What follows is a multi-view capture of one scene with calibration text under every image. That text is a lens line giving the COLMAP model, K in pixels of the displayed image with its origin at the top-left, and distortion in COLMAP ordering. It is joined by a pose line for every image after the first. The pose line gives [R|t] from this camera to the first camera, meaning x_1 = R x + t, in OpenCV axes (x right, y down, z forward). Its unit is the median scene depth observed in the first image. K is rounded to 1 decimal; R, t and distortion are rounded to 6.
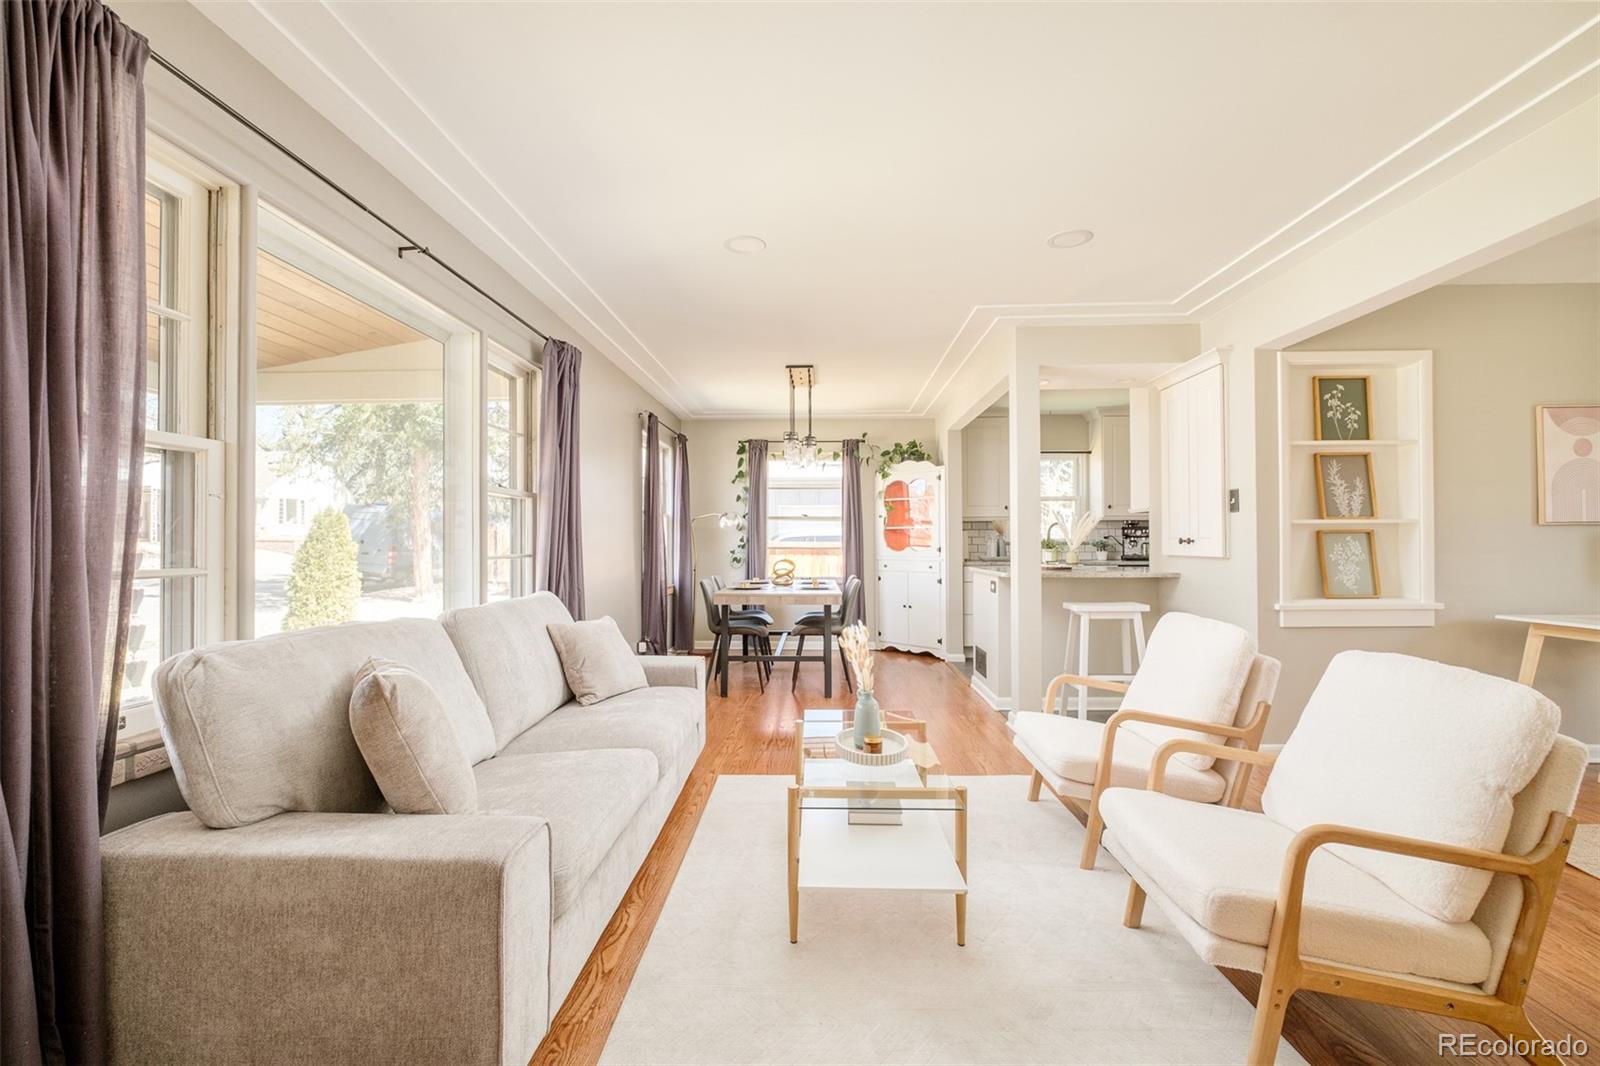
lens RADIAL K [[702.6, 0, 798.6], [0, 702.6, 531.5], [0, 0, 1]] dist [-0.005476, -0.000663]
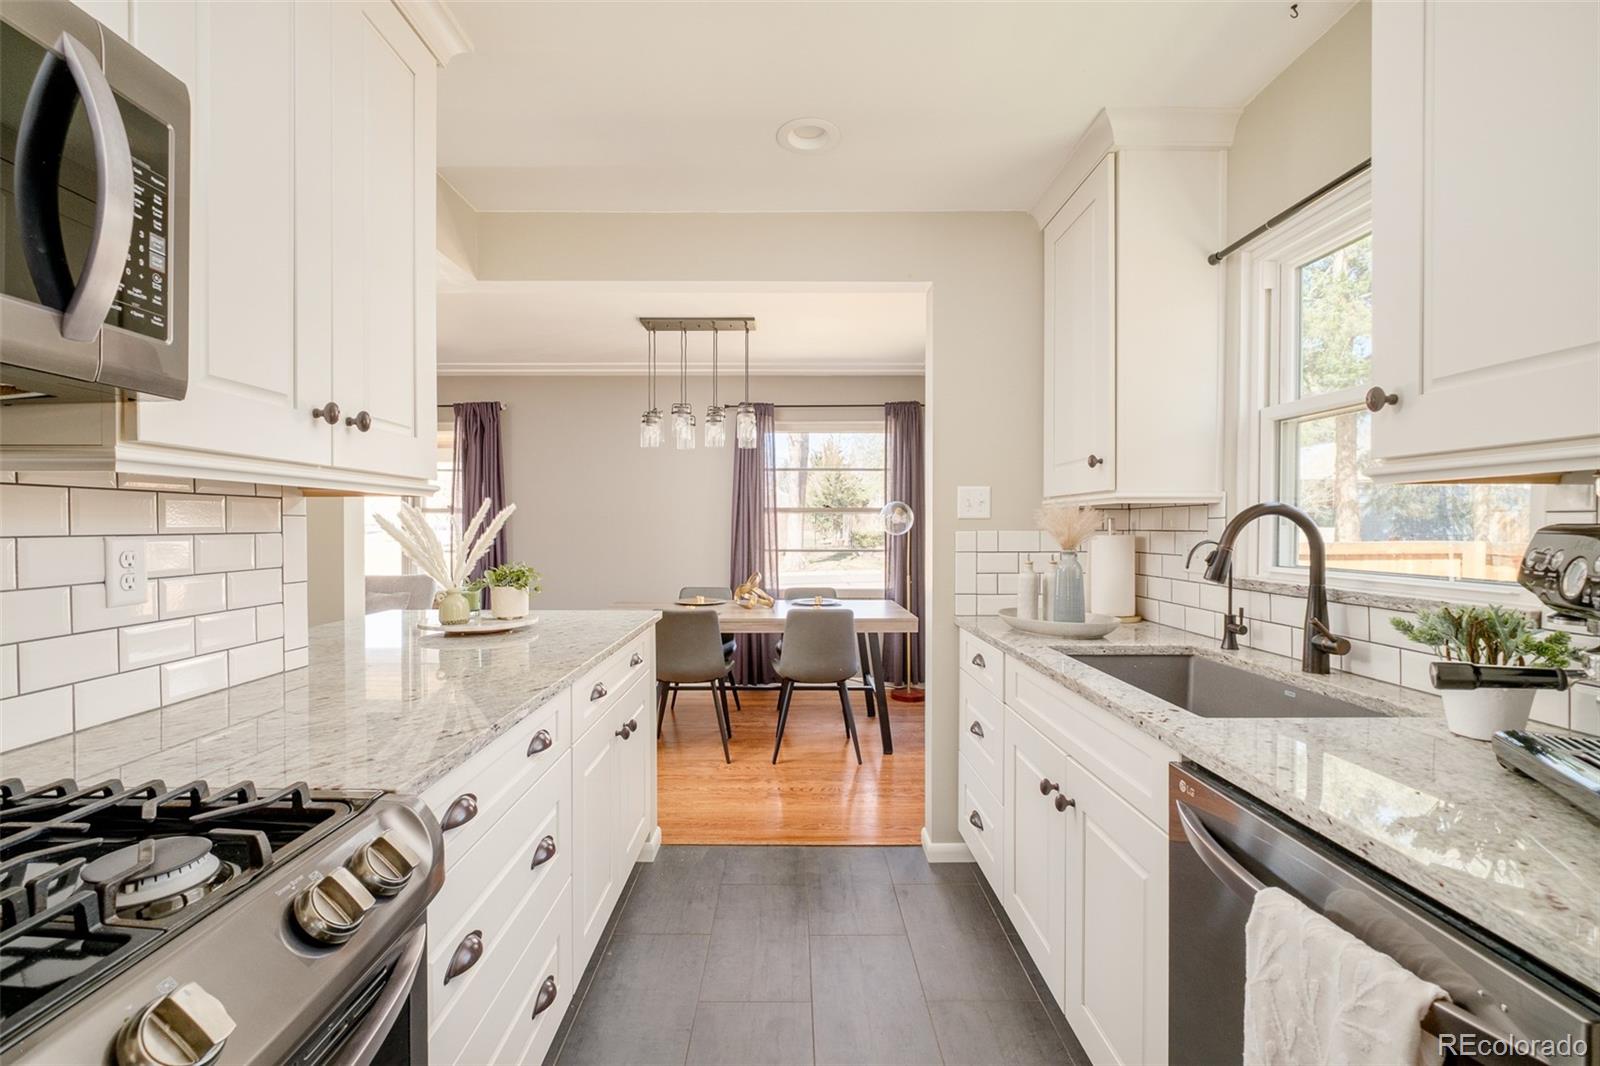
lens RADIAL K [[702.6, 0, 794.4], [0, 702.6, 538.1], [0, 0, 1]] dist [-0.005476, -0.000663]
pose [[0.035241, 0.021332, -0.999151, 0.882714], [0.012419, 0.999686, 0.021781, -0.013028], [0.999302, -0.013176, 0.034965, 1.261695]]
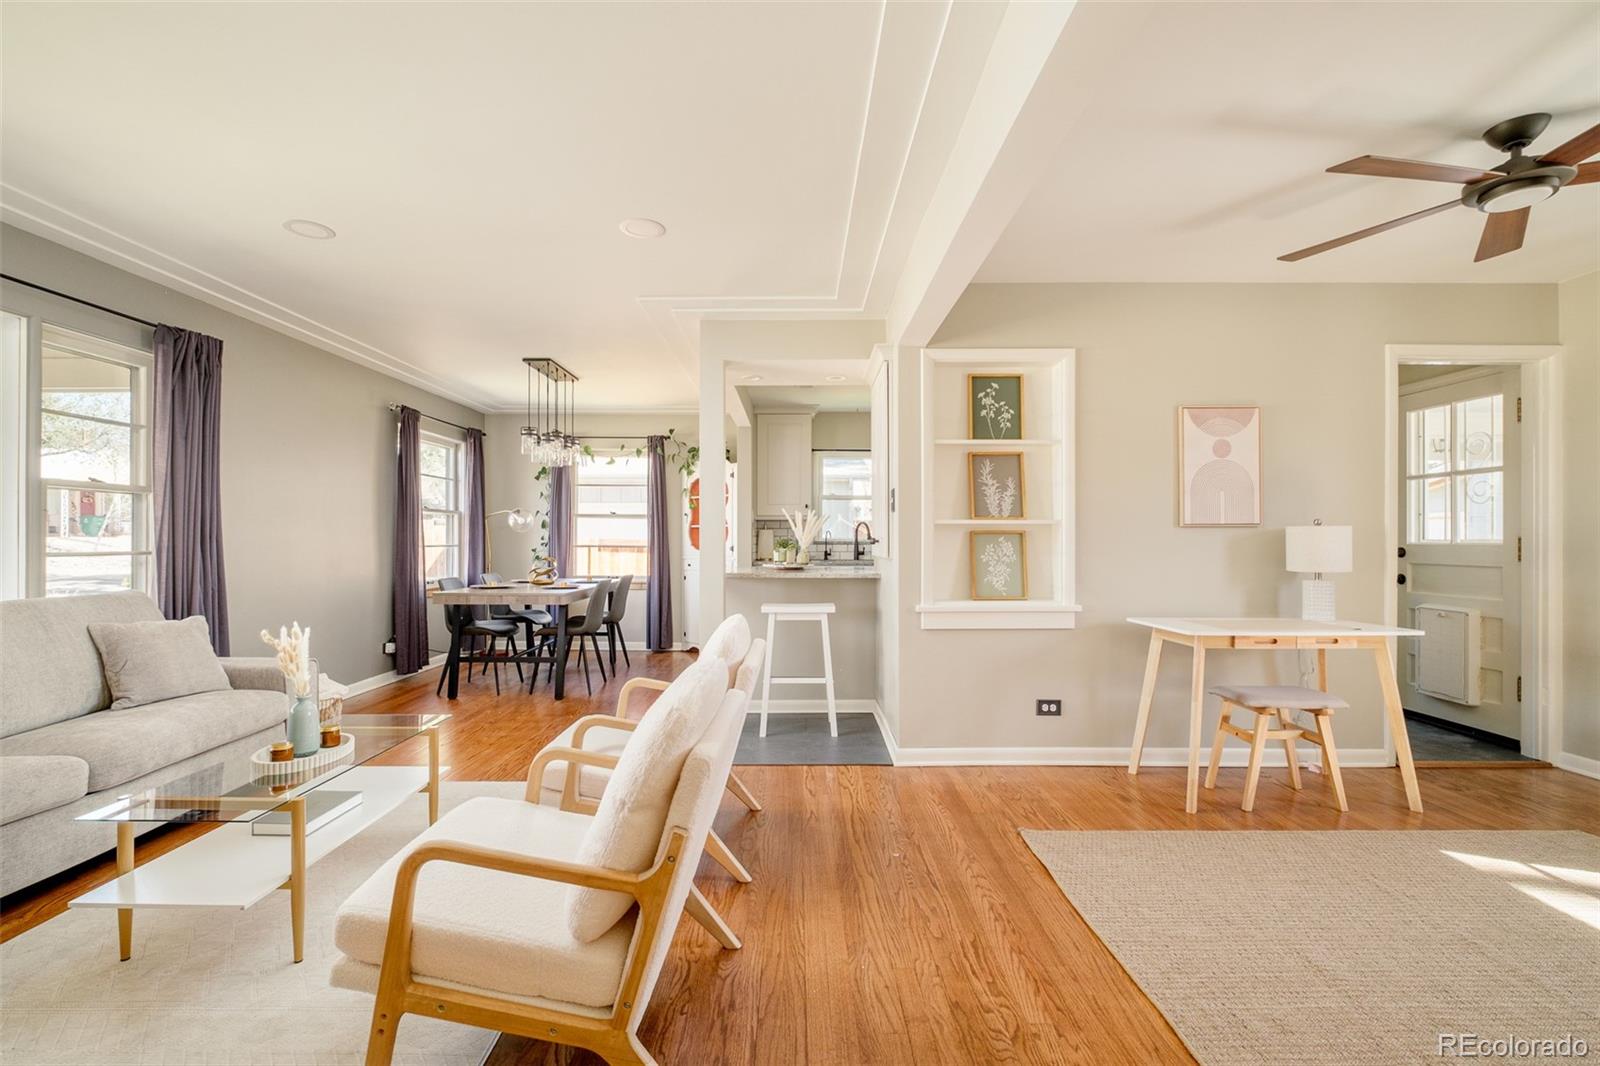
lens RADIAL K [[702.6, 0, 794.0], [0, 702.6, 540.0], [0, 0, 1]] dist [-0.005476, -0.000663]
pose [[0.999568, 0.005607, 0.028845, 0.370332], [-0.005999, 0.999891, 0.013512, -0.000538], [-0.028766, -0.013679, 0.999493, 0.014679]]
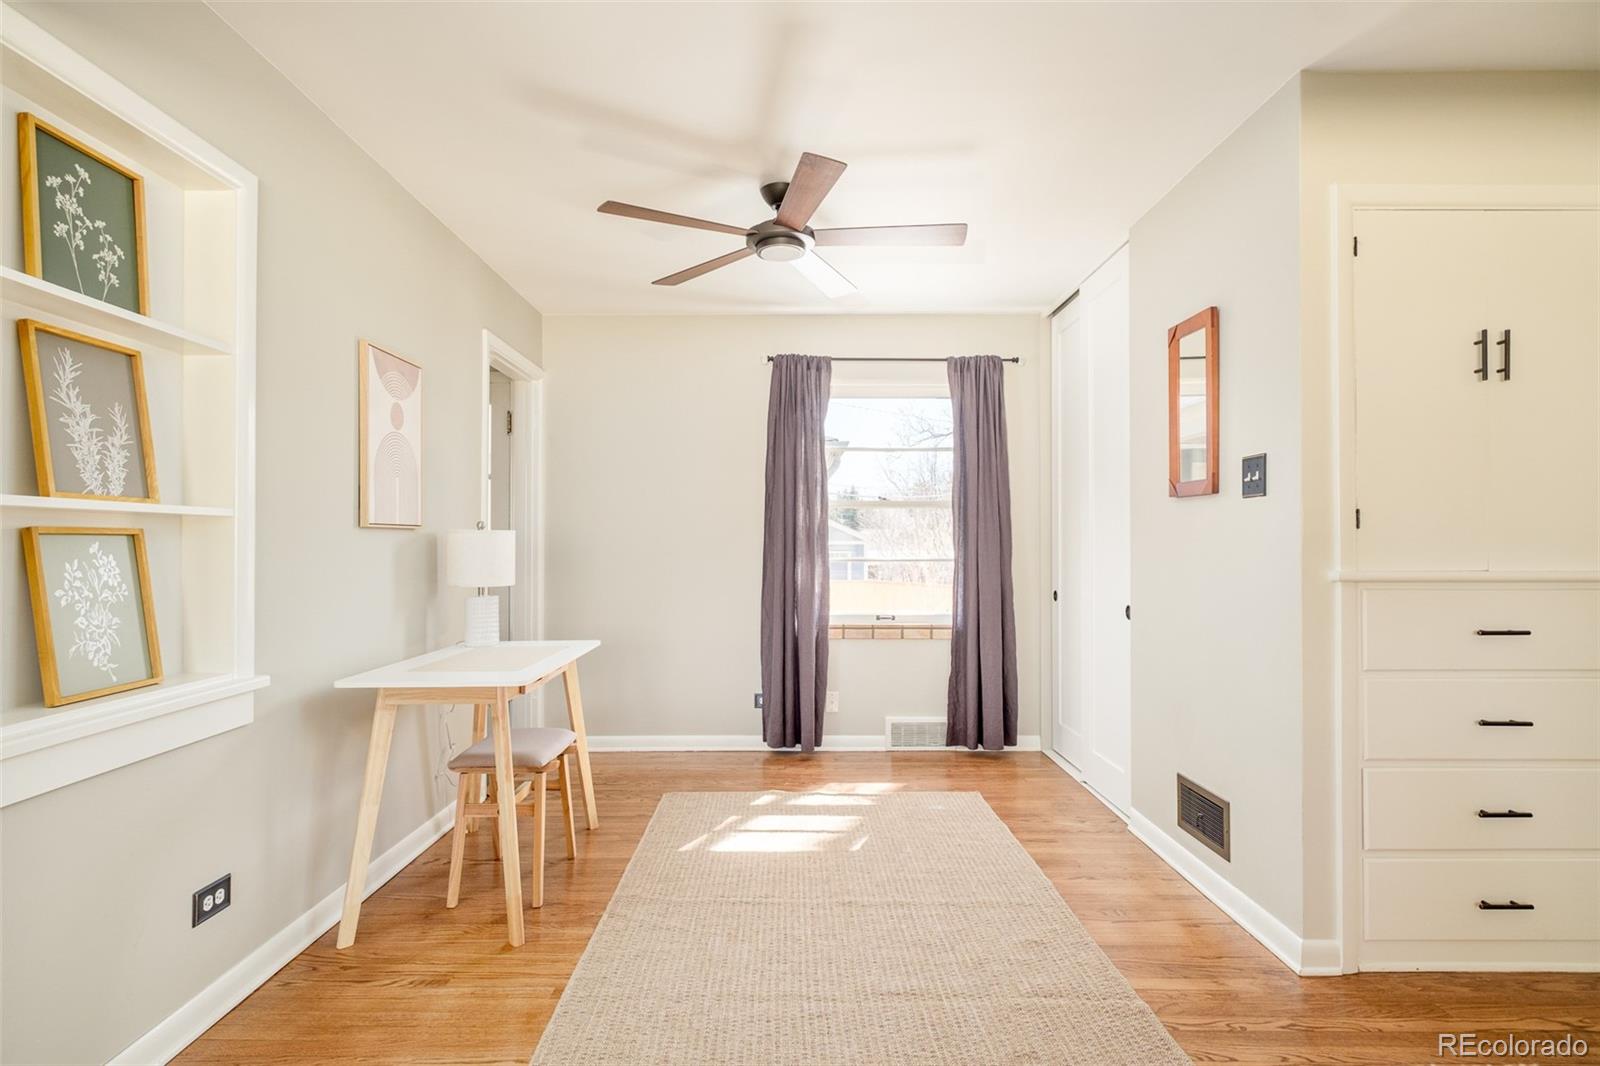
lens RADIAL K [[816.2, 0, 785.9], [0, 816.2, 537.9], [0, 0, 1]] dist [-0.005385, 0.002224]
pose [[-0.031648, 0.012547, 0.999420, 0.235388], [-0.011251, 0.999853, -0.012908, 0.004217], [-0.999436, -0.011653, -0.031503, 0.484888]]
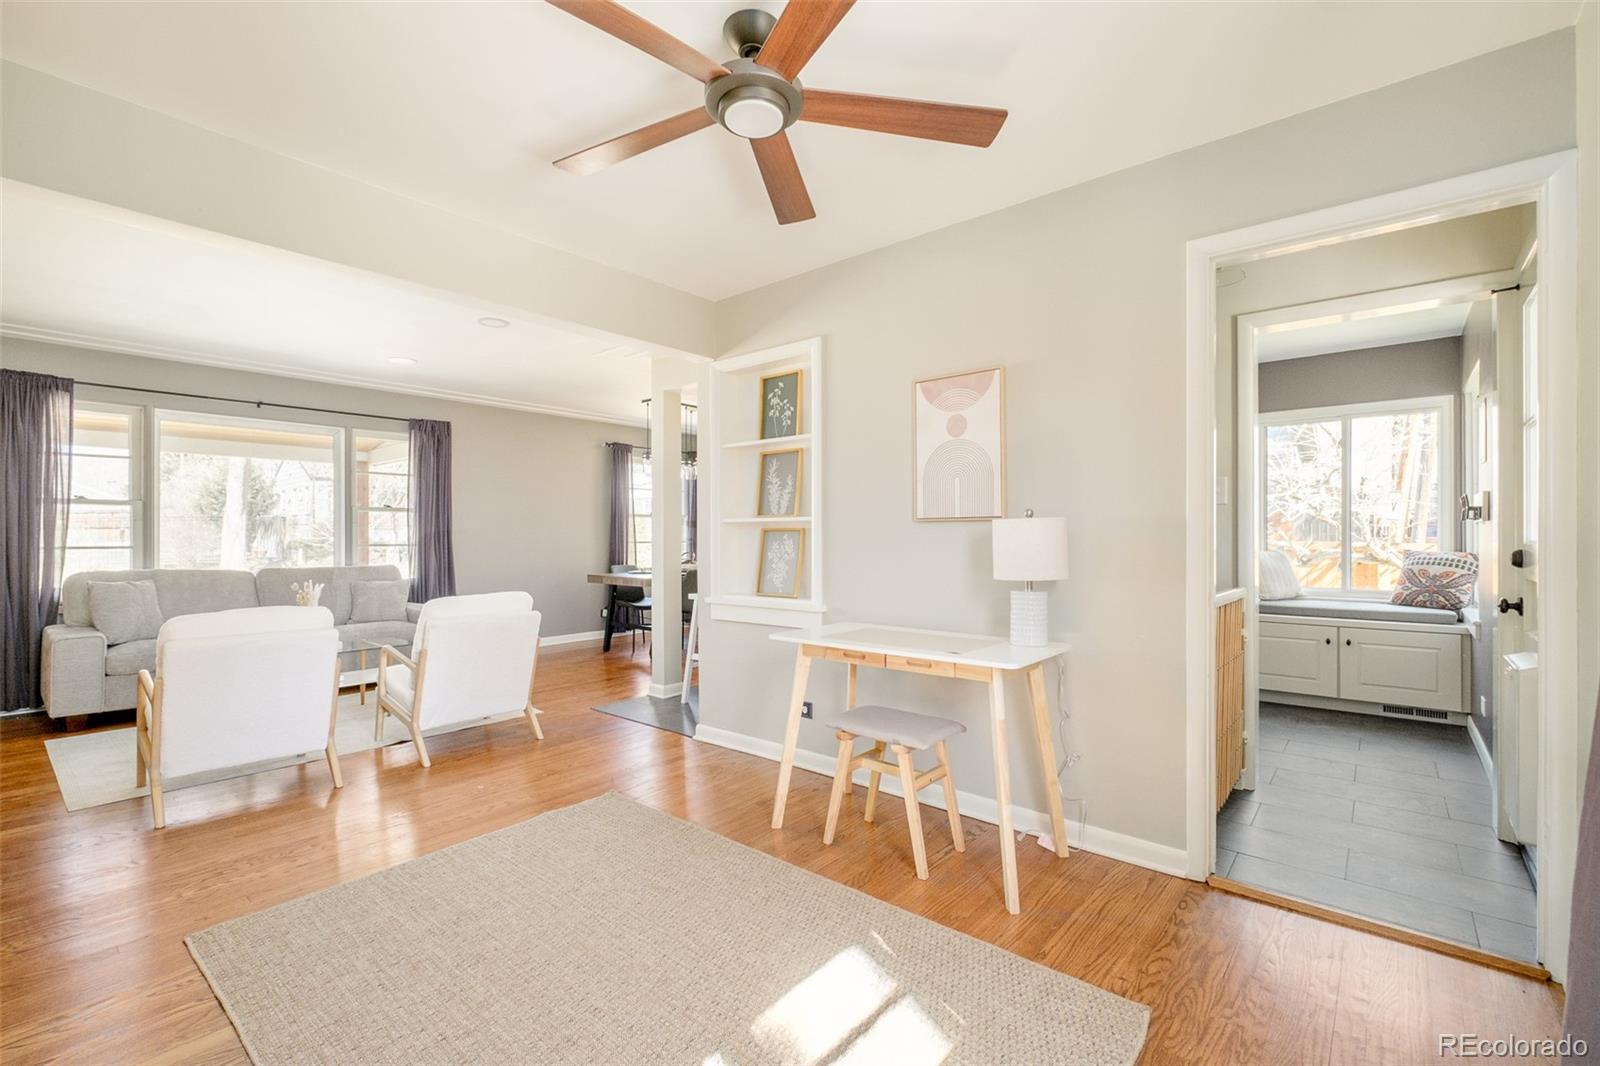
lens RADIAL K [[702.6, 0, 787.7], [0, 702.6, 538.8], [0, 0, 1]] dist [-0.005476, -0.000663]
pose [[0.777551, 0.005852, -0.628792, 1.126531], [0.005941, 0.999844, 0.016651, -0.002813], [0.628791, -0.016683, 0.777395, 0.180211]]
